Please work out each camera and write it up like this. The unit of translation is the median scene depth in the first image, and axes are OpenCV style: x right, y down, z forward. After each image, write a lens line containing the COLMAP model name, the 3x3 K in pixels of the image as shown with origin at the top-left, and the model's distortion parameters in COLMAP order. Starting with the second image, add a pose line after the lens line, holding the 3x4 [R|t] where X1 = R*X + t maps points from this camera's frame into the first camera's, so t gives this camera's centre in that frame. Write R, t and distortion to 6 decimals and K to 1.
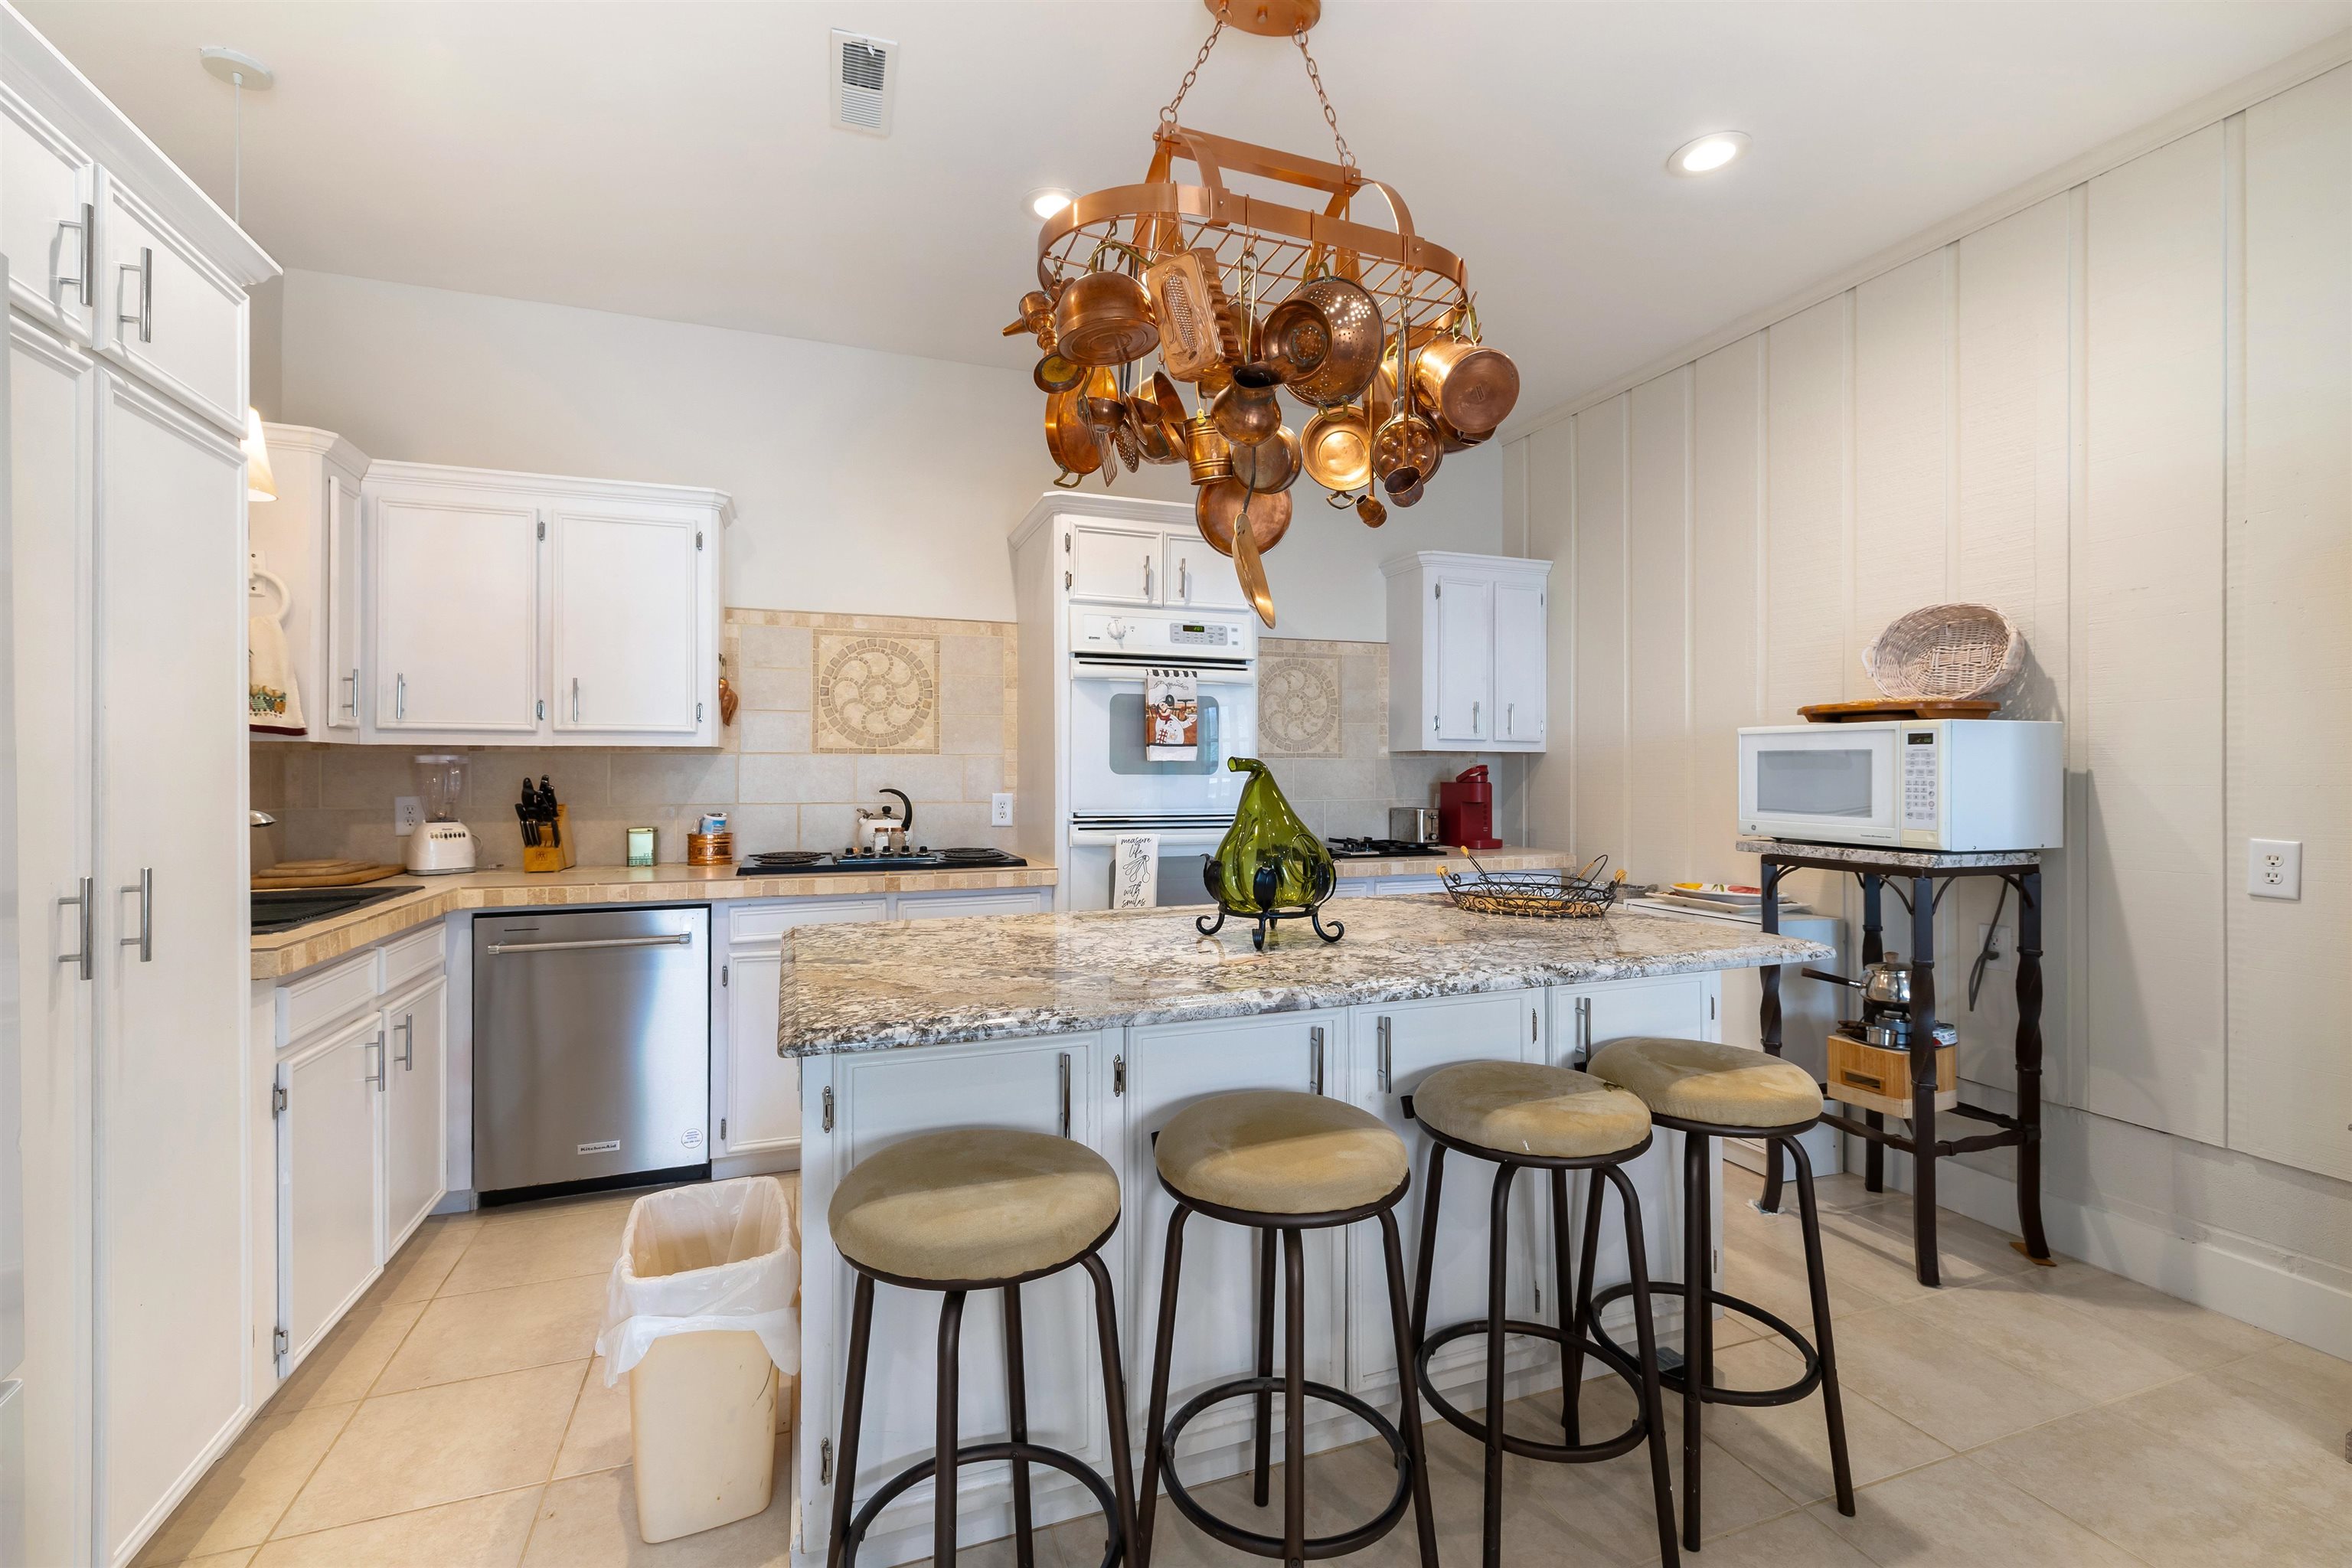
lens RADIAL K [[1014.2, 0, 1210.1], [0, 1014.2, 768.0], [0, 0, 1]] dist [0.000248, -0.000413]
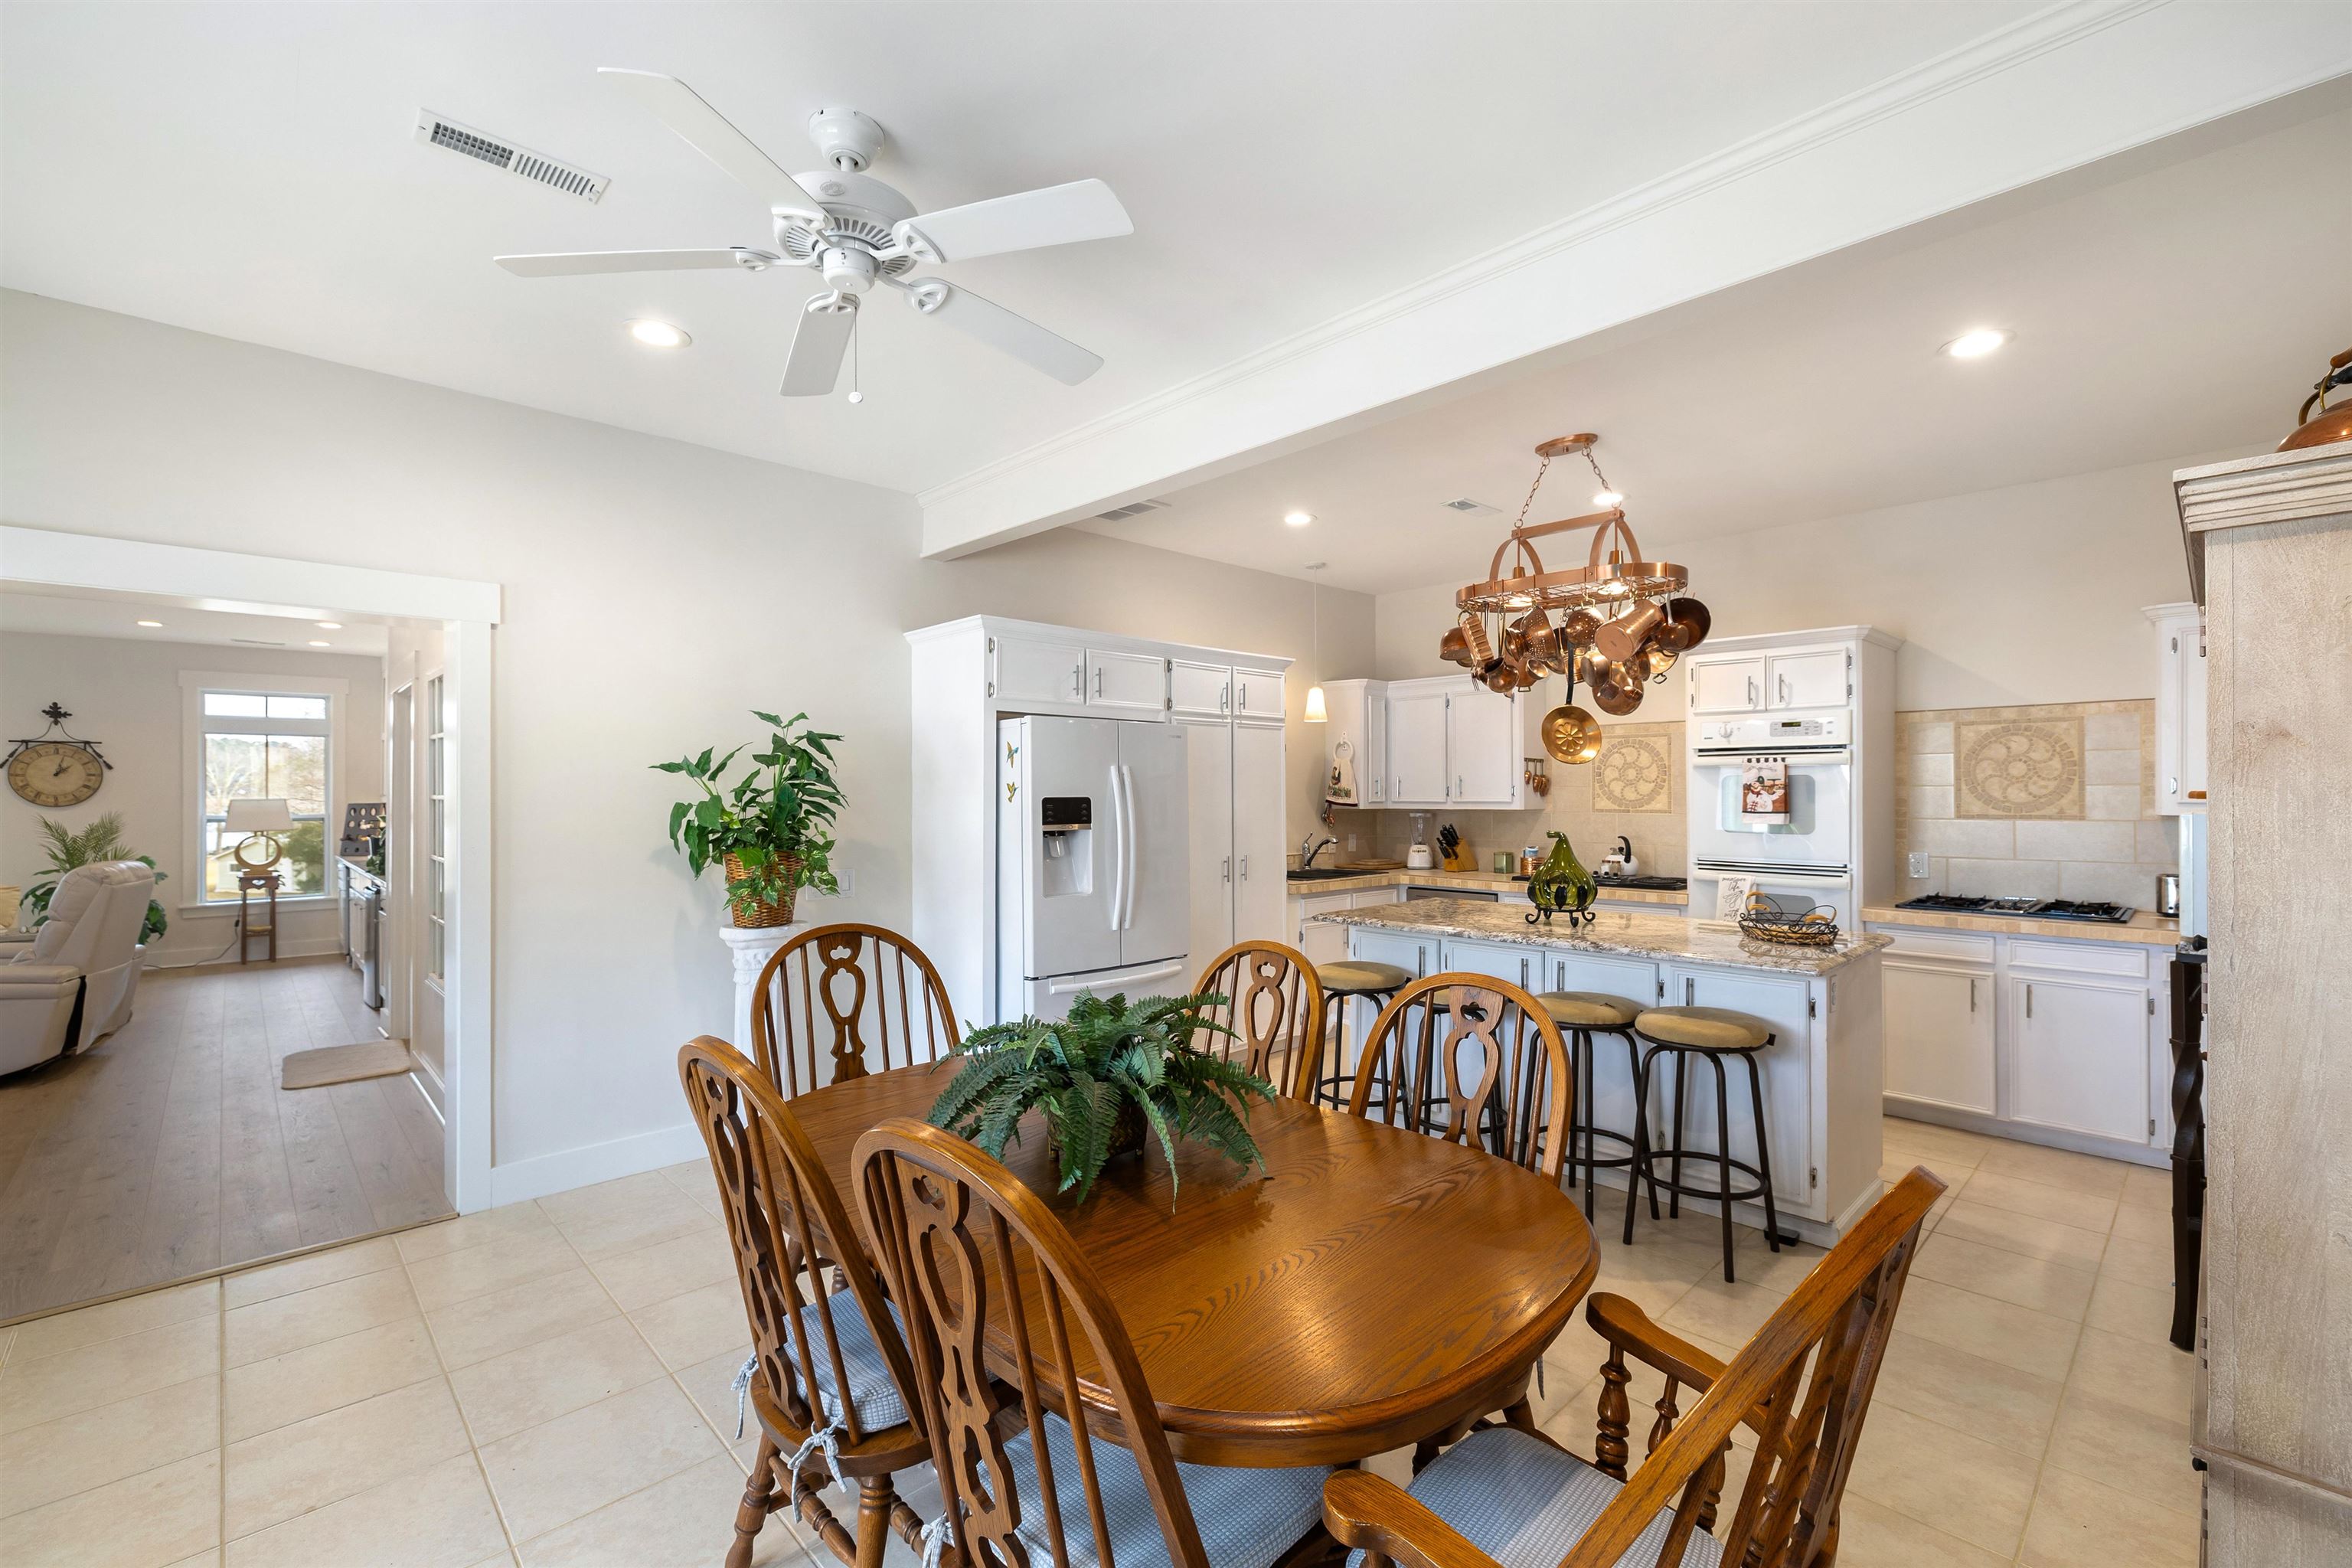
lens RADIAL K [[1014.2, 0, 1171.2], [0, 1014.2, 785.0], [0, 0, 1]] dist [0.000248, -0.000413]
pose [[0.384550, -0.009784, -0.923052, 0.915638], [0.003056, 0.999952, -0.009326, -0.049030], [0.923099, 0.000765, 0.384562, -0.265349]]
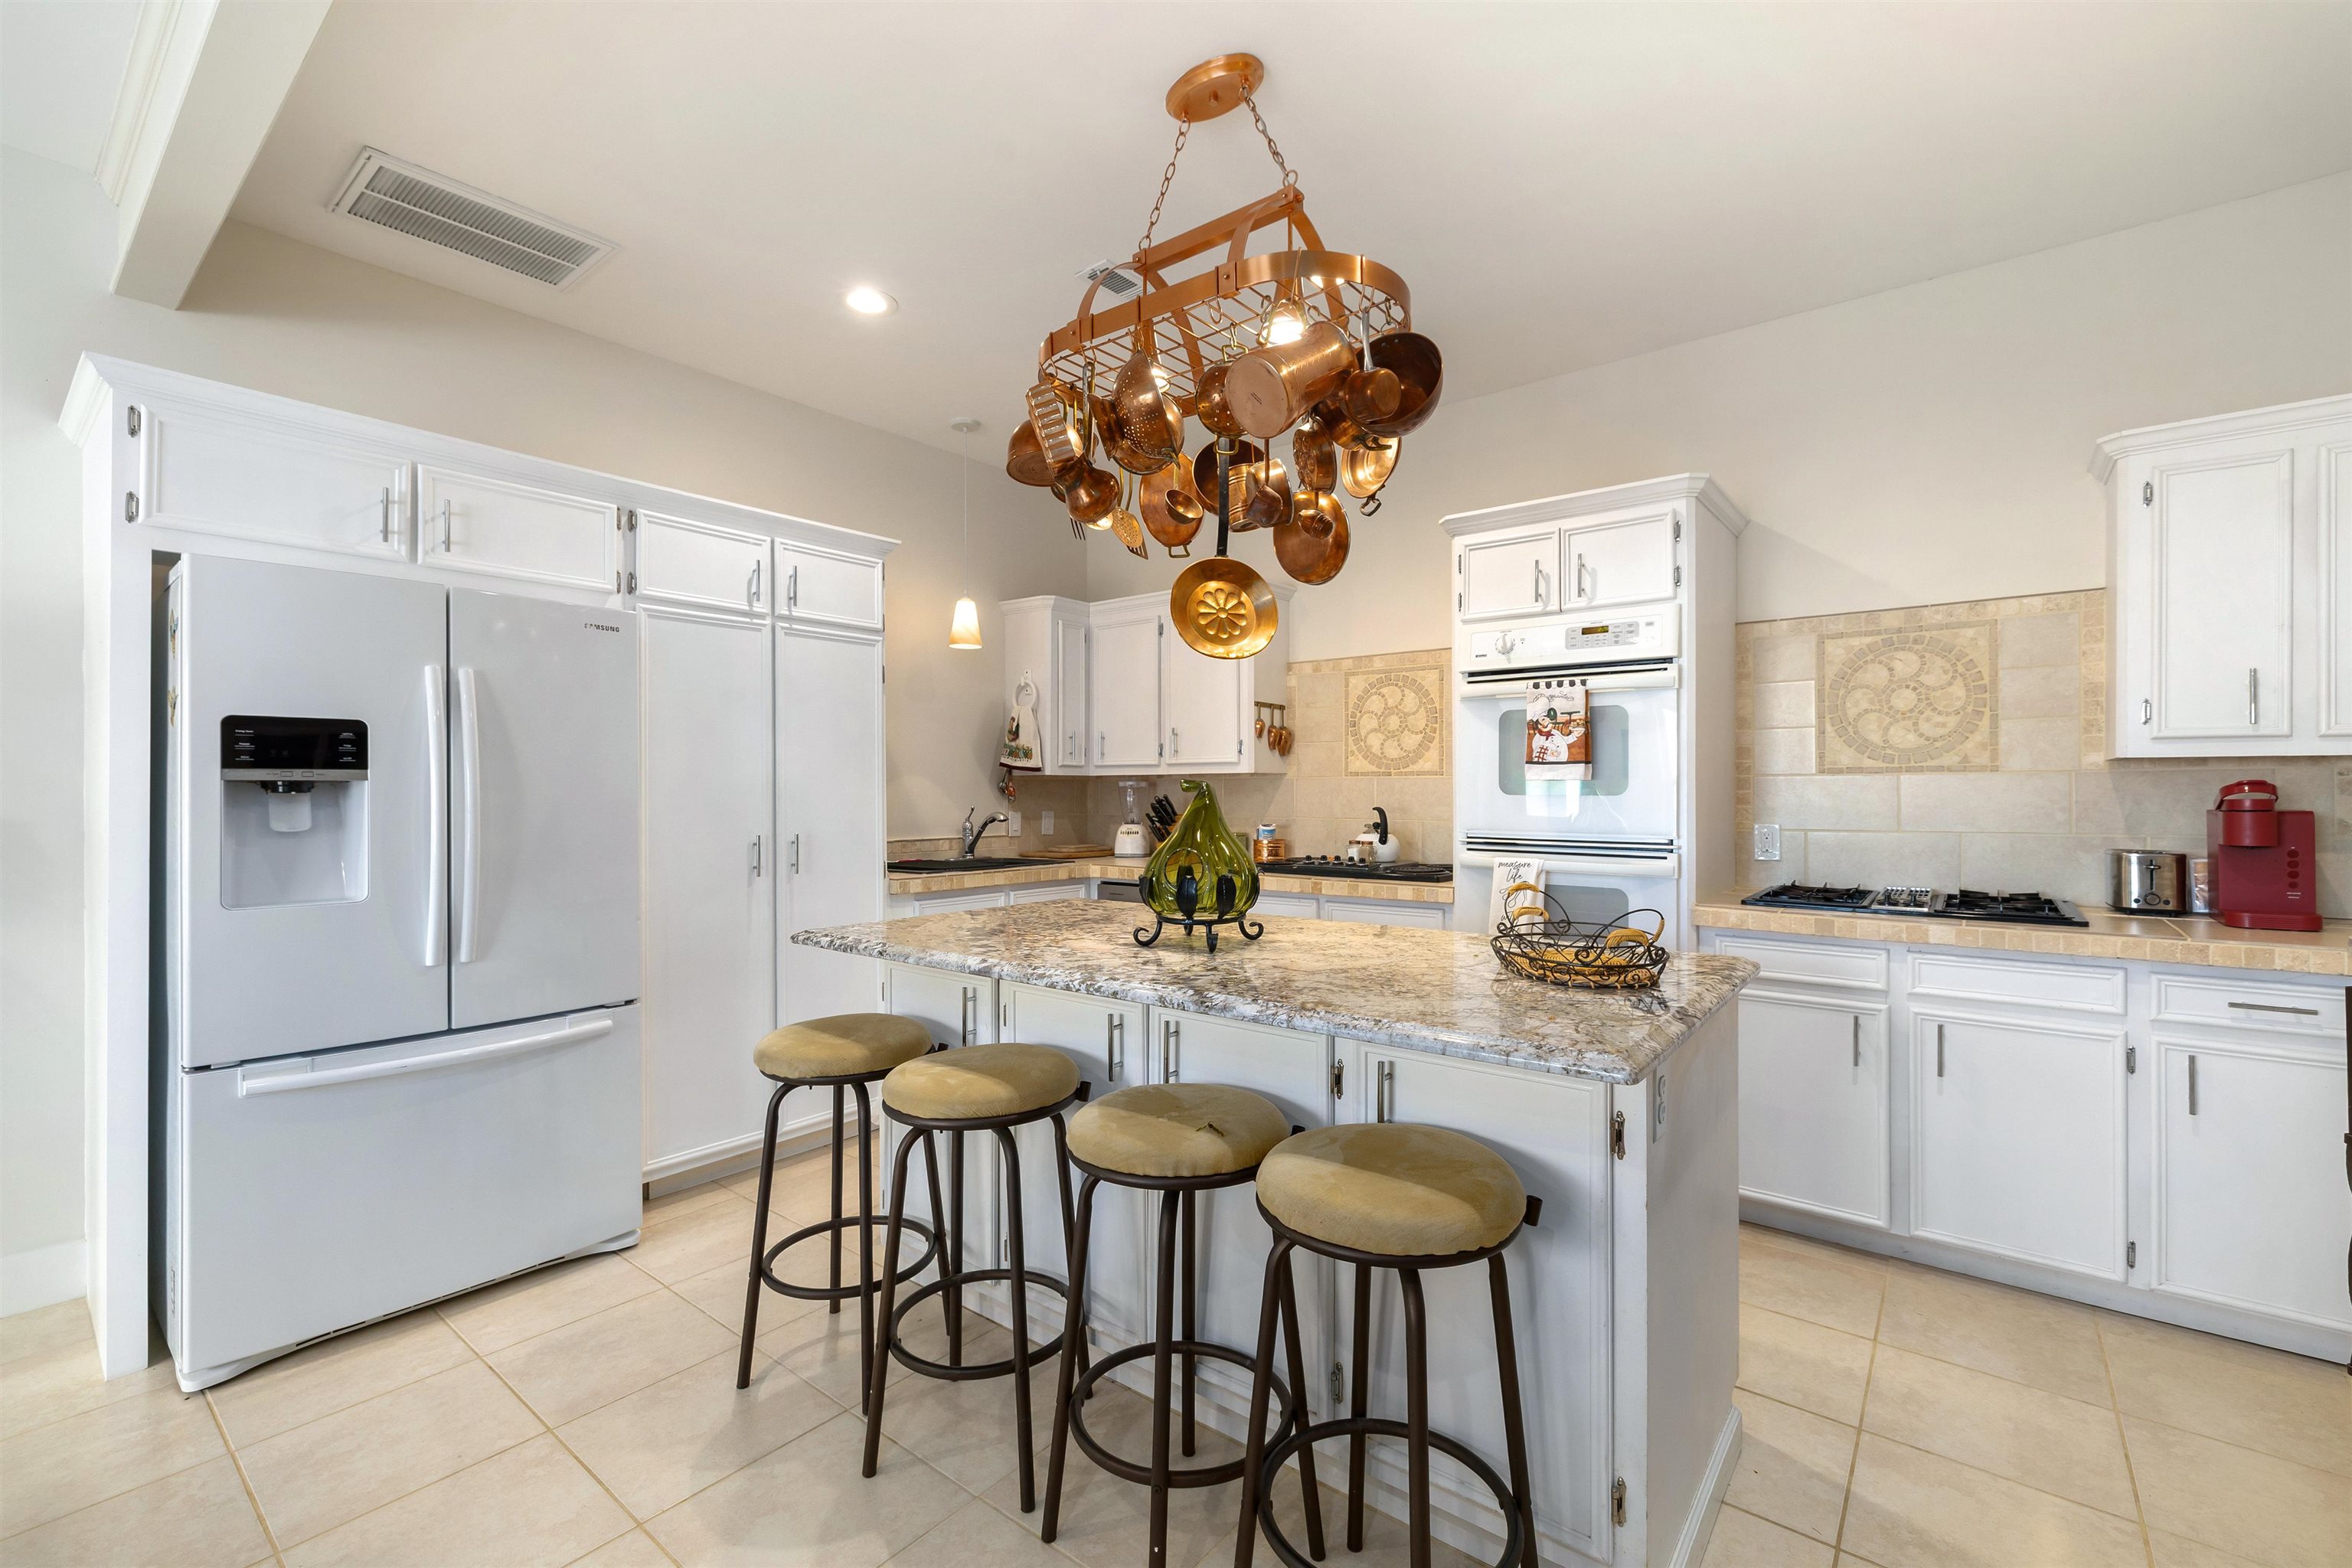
lens RADIAL K [[1014.2, 0, 1154.5], [0, 1014.2, 784.2], [0, 0, 1]] dist [0.000248, -0.000413]
pose [[0.497534, -0.006715, -0.867418, 0.568382], [0.003072, 0.999977, -0.005980, 0.000758], [0.867439, 0.000311, 0.497544, 0.234943]]
